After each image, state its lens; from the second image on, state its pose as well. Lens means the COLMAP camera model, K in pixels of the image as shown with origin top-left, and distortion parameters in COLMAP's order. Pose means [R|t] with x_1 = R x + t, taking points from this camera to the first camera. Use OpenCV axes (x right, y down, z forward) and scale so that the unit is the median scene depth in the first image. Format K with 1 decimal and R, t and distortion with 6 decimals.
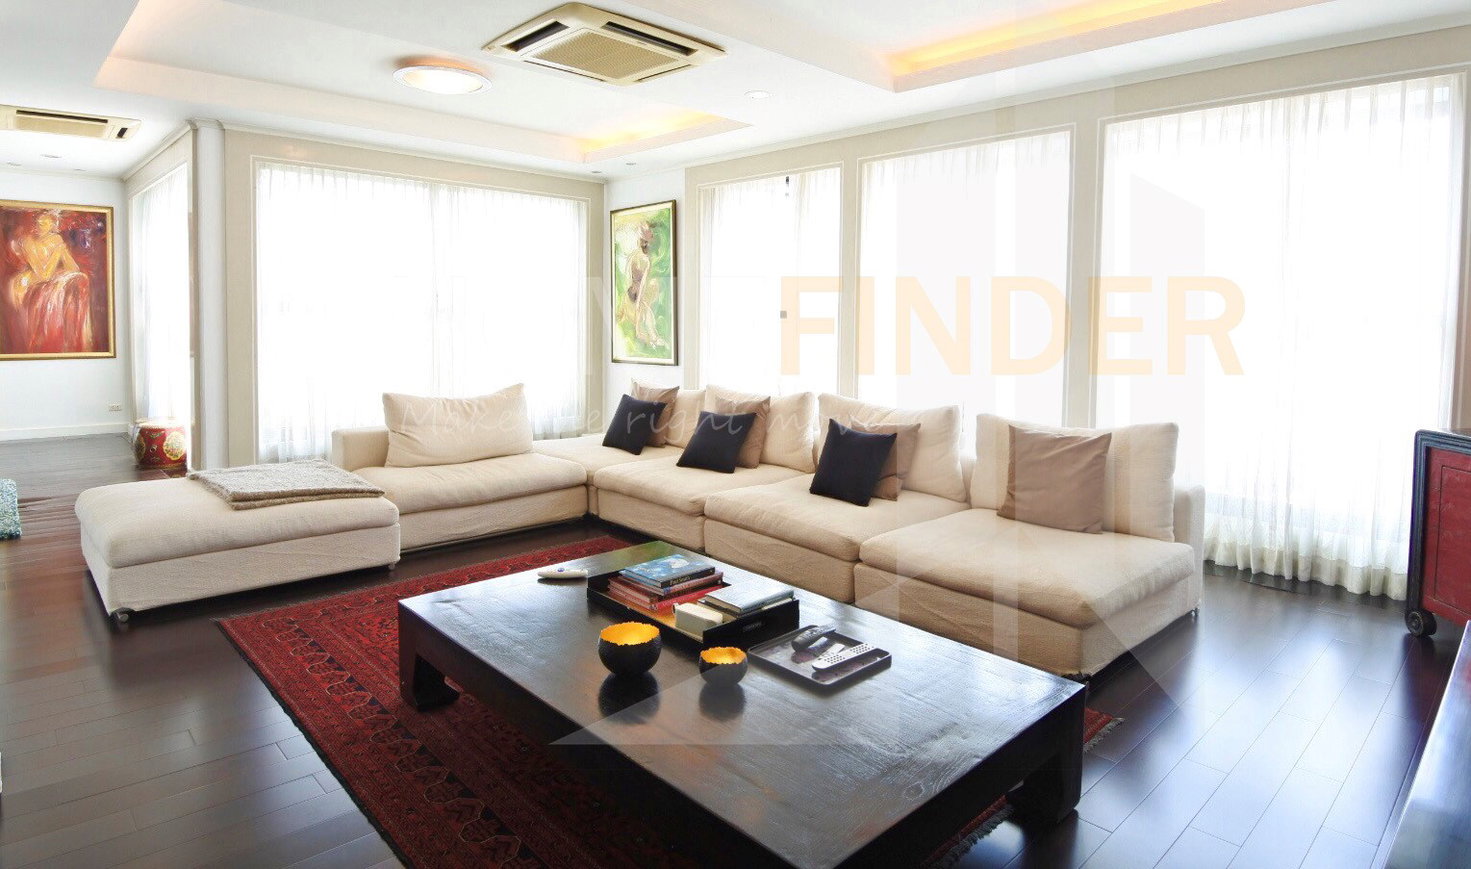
lens RADIAL K [[808.4, 0, 735.4], [0, 808.4, 433.2], [0, 0, 1]] dist [0.000044, -0.000170]
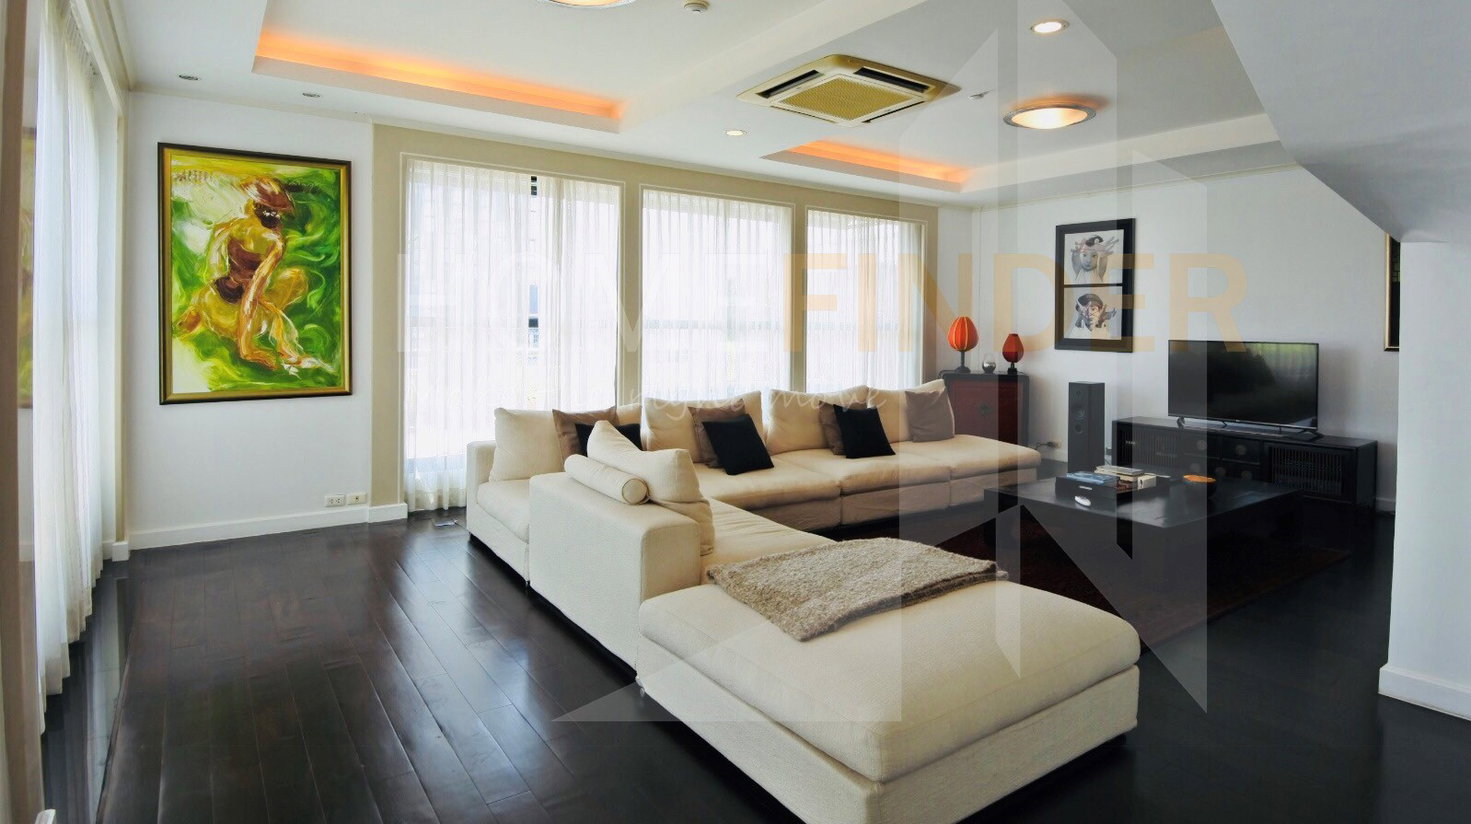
lens RADIAL K [[789.9, 0, 732.7], [0, 789.9, 415.7], [0, 0, 1]] dist [0.005970, 0.000402]
pose [[0.161288, -0.114816, 0.980206, -0.687249], [0.136362, 0.986276, 0.093089, -0.082639], [-0.977441, 0.118648, 0.174731, 0.543624]]
